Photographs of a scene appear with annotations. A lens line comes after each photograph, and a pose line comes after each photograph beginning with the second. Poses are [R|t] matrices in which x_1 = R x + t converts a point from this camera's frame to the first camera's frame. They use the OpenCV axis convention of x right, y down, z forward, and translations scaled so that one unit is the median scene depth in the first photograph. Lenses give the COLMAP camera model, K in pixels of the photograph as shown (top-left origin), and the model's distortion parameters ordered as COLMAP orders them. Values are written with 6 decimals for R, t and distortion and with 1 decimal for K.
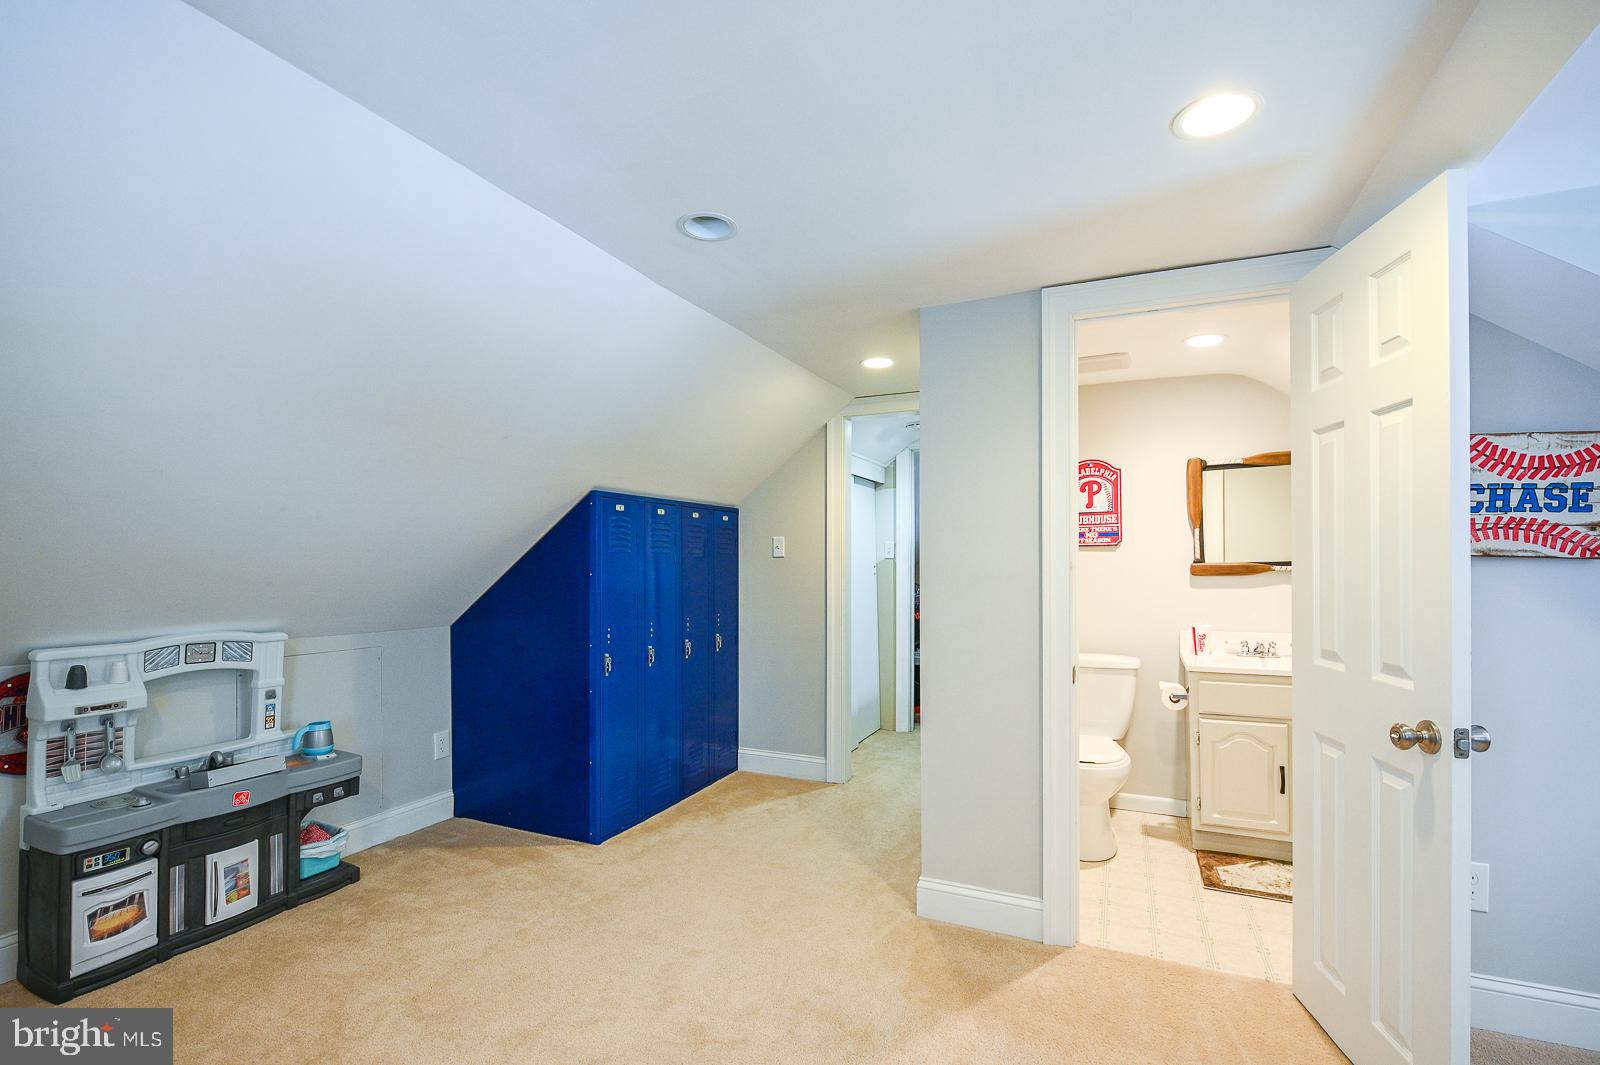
lens RADIAL K [[725.1, 0, 801.2], [0, 725.1, 560.6], [0, 0, 1]] dist [-0.003427, -0.000573]
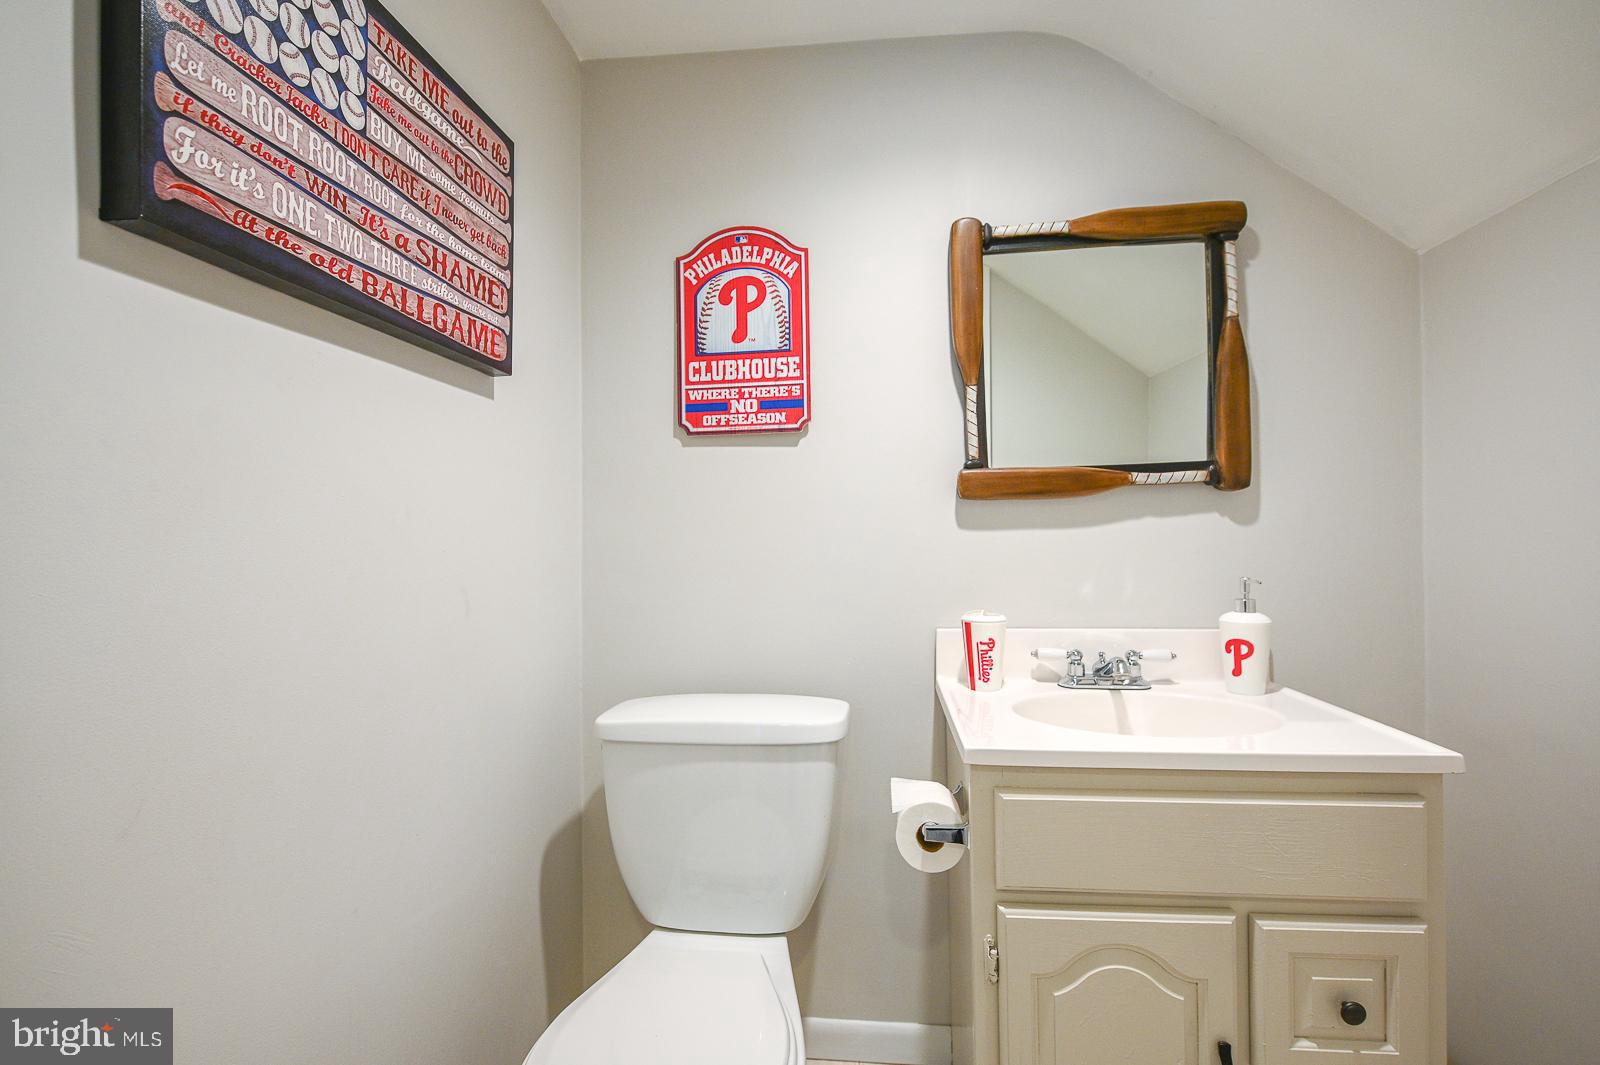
lens RADIAL K [[725.1, 0, 802.4], [0, 725.1, 537.7], [0, 0, 1]] dist [-0.003427, -0.000573]
pose [[0.947903, -0.000640, 0.318559, 0.317423], [0.002718, 0.999978, -0.006079, 0.045558], [-0.318548, 0.006629, 0.947883, 0.629968]]
